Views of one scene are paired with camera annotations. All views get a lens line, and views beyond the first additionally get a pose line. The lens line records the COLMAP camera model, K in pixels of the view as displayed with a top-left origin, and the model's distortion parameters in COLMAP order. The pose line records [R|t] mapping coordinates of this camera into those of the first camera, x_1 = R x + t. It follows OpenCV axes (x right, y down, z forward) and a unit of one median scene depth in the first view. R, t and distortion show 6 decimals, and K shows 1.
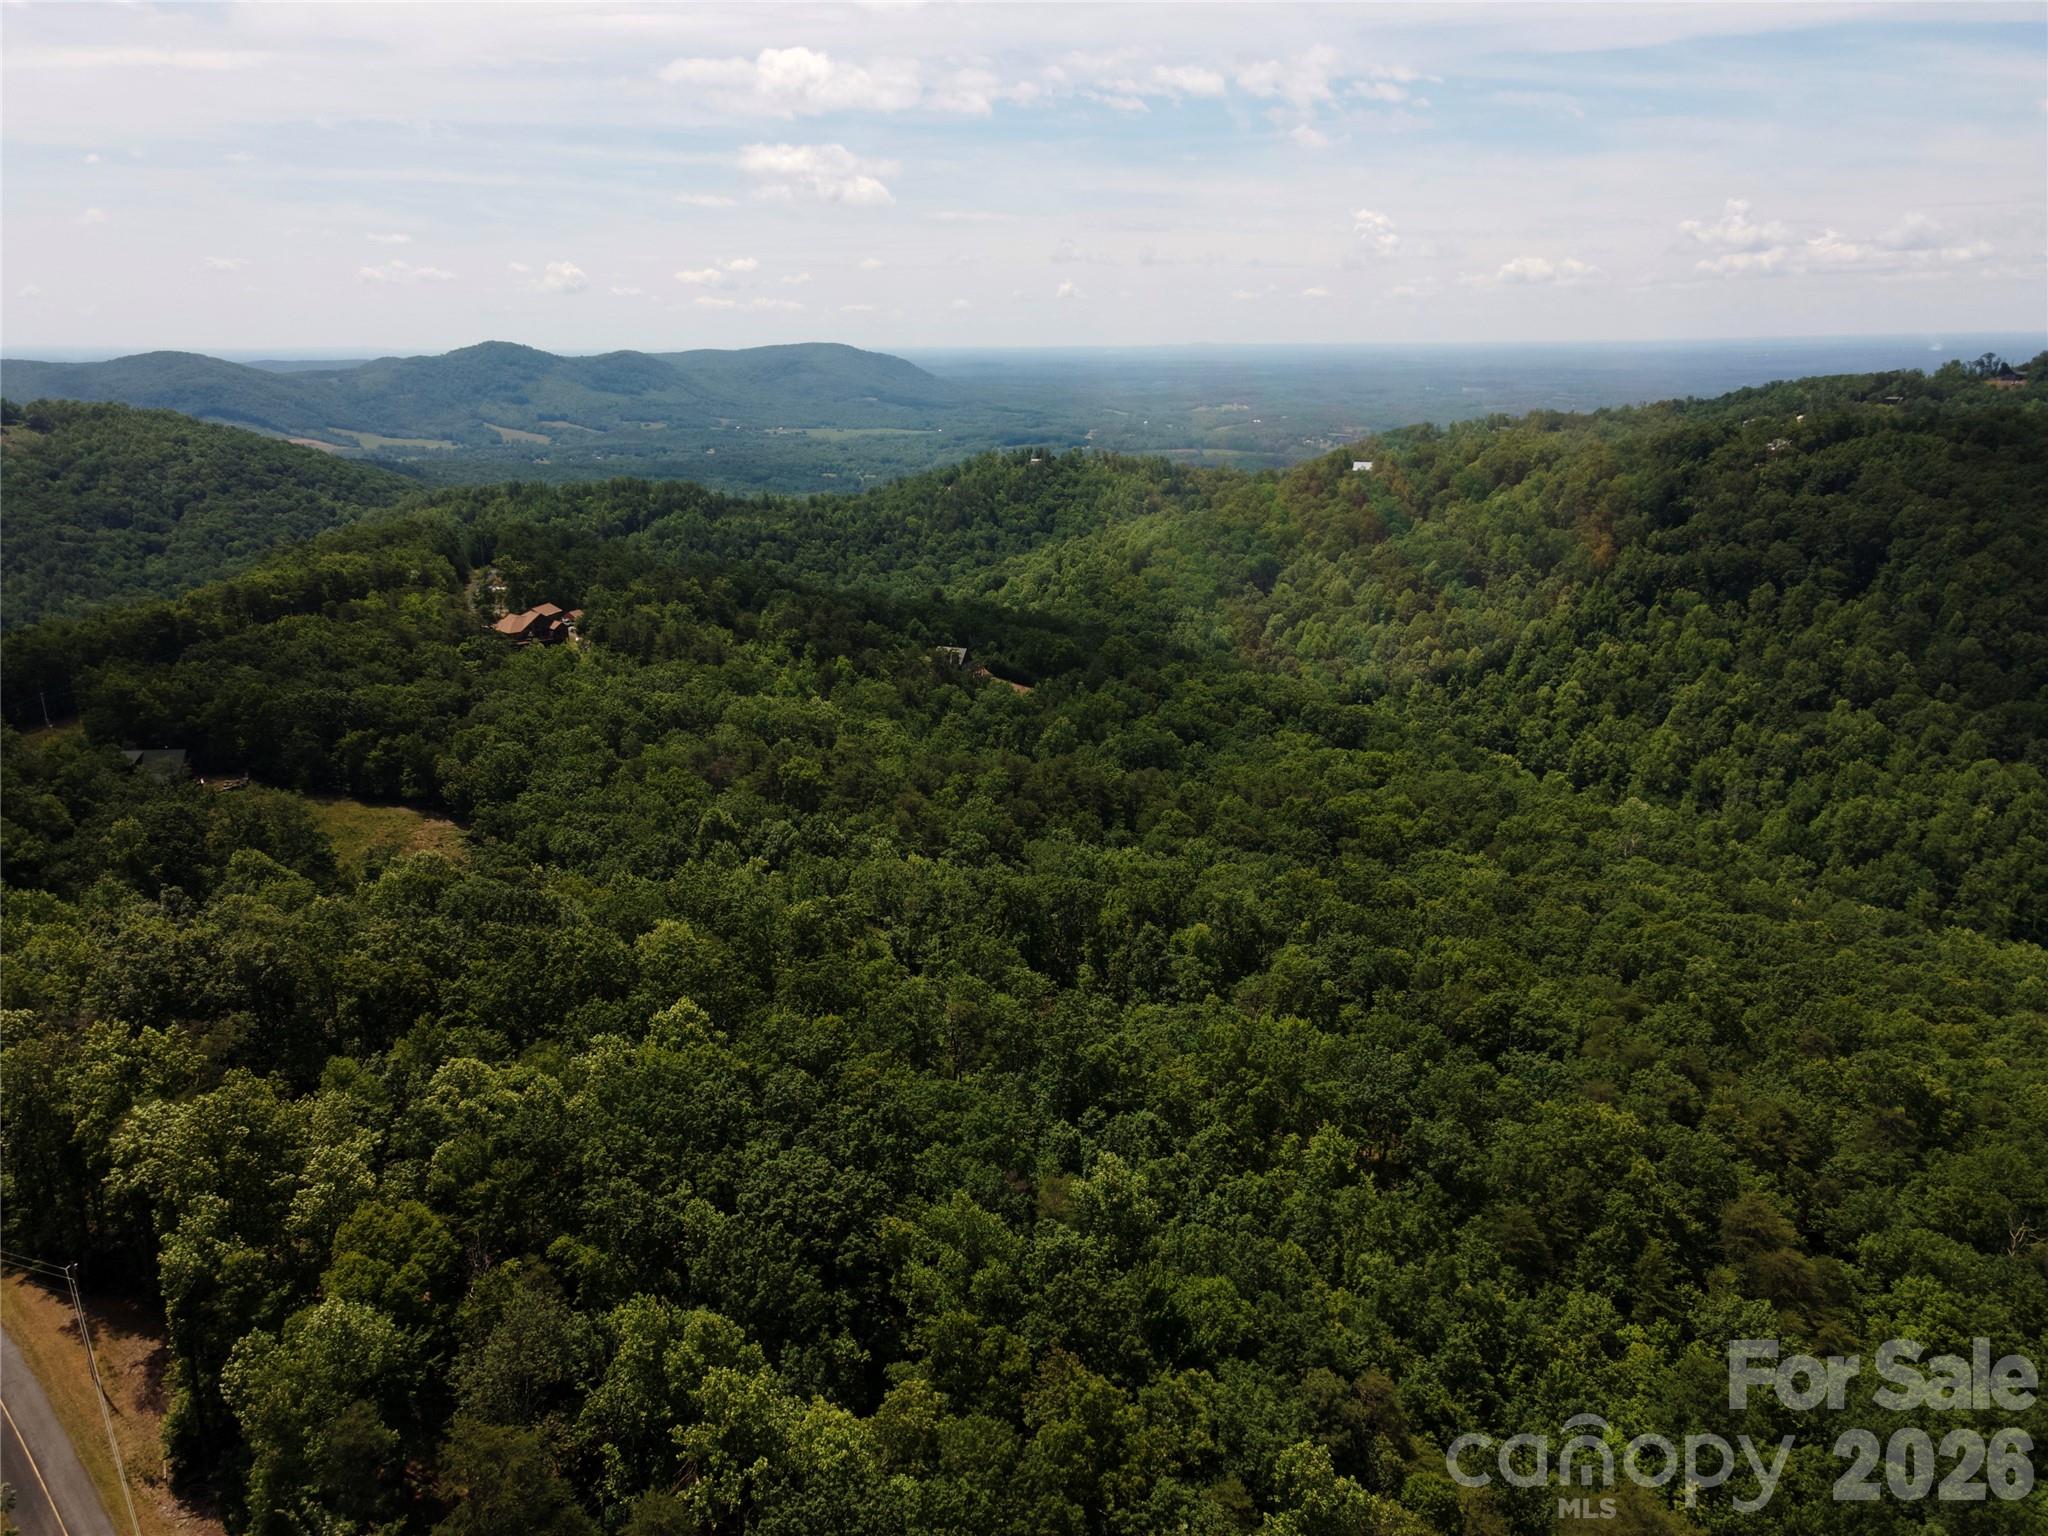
lens RADIAL K [[1499.0, 0, 1024.7], [0, 1499.0, 757.2], [0, 0, 1]] dist [0.061616, 0.007880]
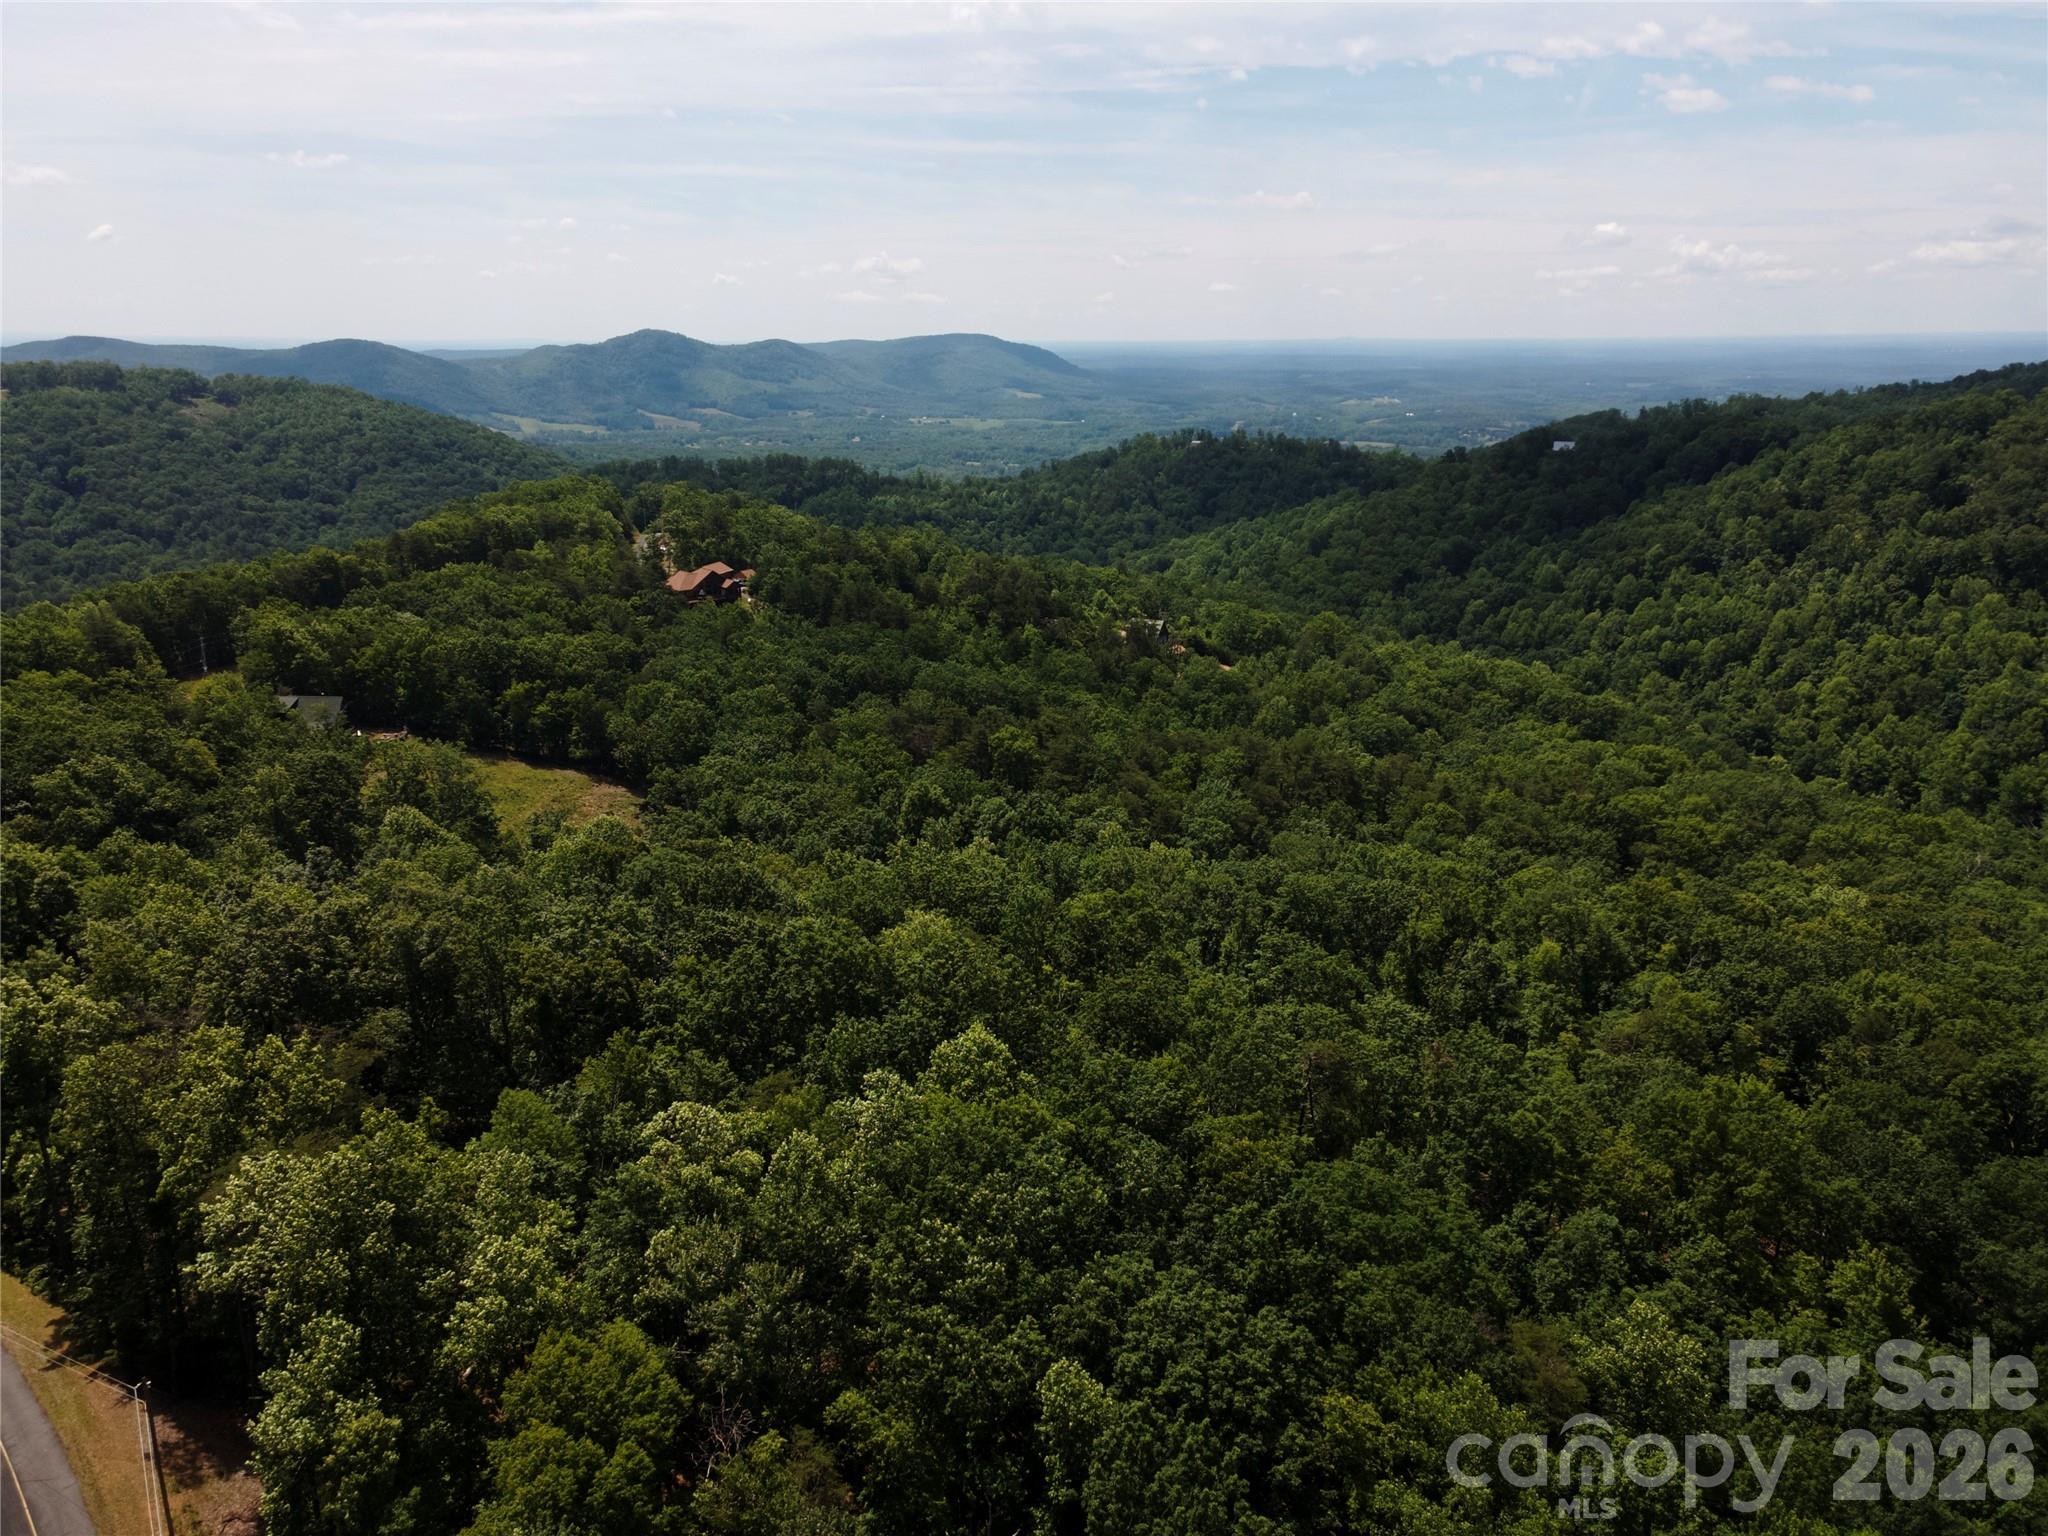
lens RADIAL K [[1494.1, 0, 1024.0], [0, 1494.1, 768.0], [0, 0, 1]] dist [0.047238, 0.004234]
pose [[0.996027, 0.030899, -0.083517, -0.049756], [-0.030052, 0.999484, 0.011372, 0.009866], [0.083826, -0.008817, 0.996441, 0.099442]]
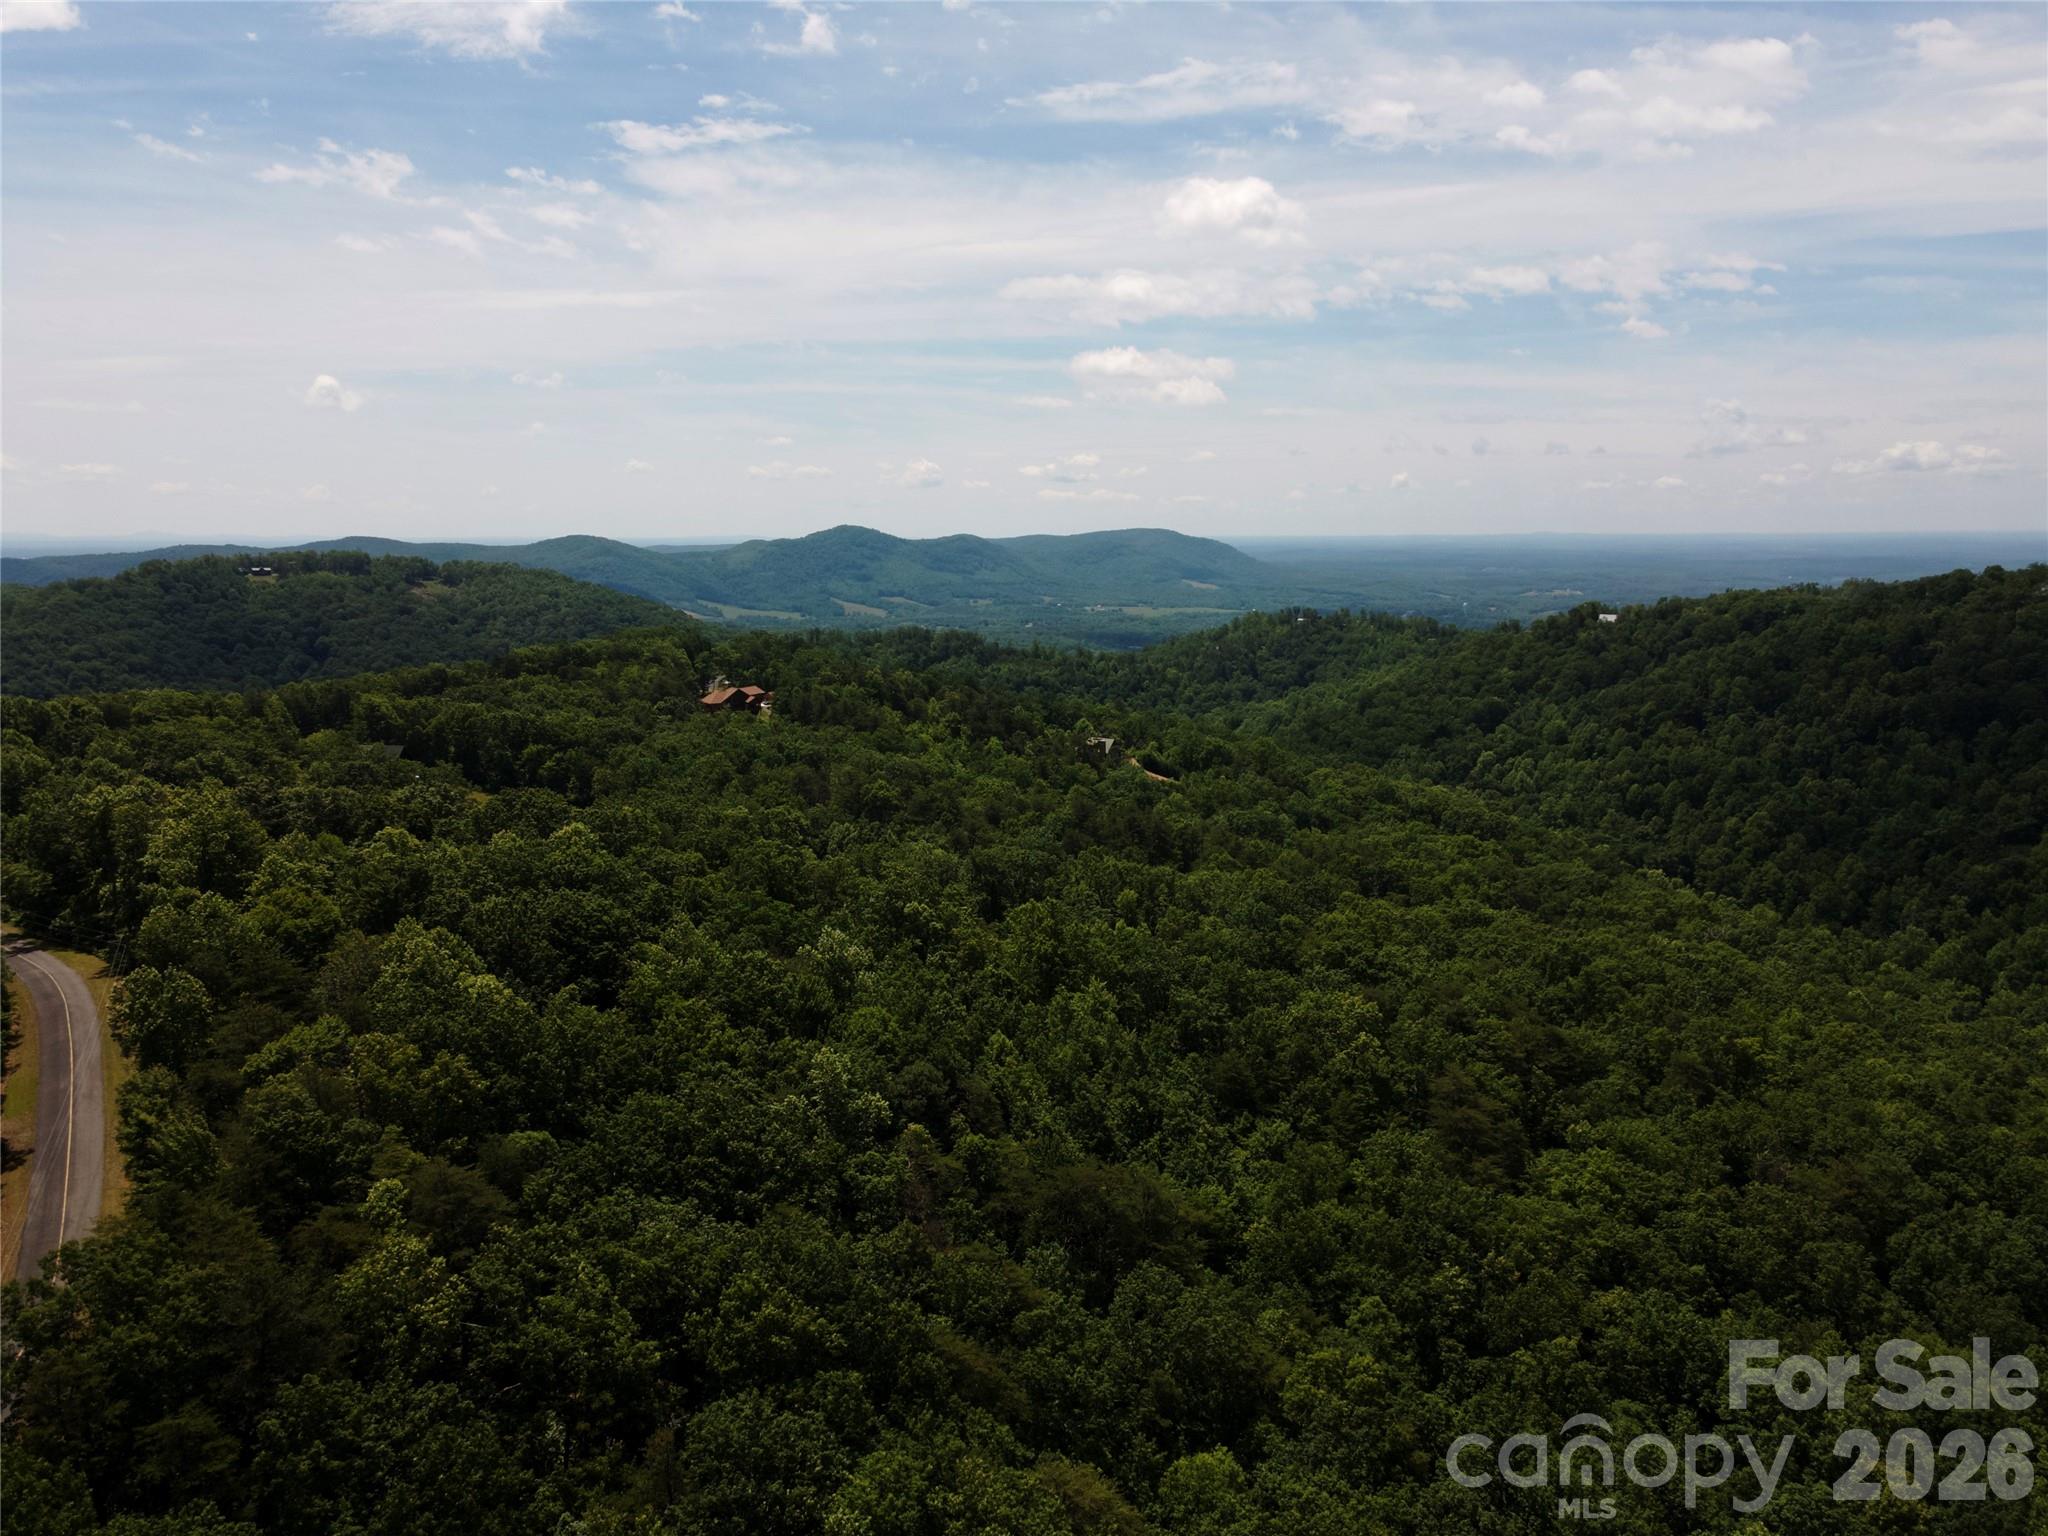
lens RADIAL K [[1516.3, 0, 1016.5], [0, 1516.3, 675.7], [0, 0, 1]] dist [0.040945, 0.093982]
pose [[0.974296, 0.025502, -0.223821, 0.152864], [-0.064431, 0.983611, -0.168396, 0.079531], [0.215859, 0.178489, 0.959972, -0.080655]]
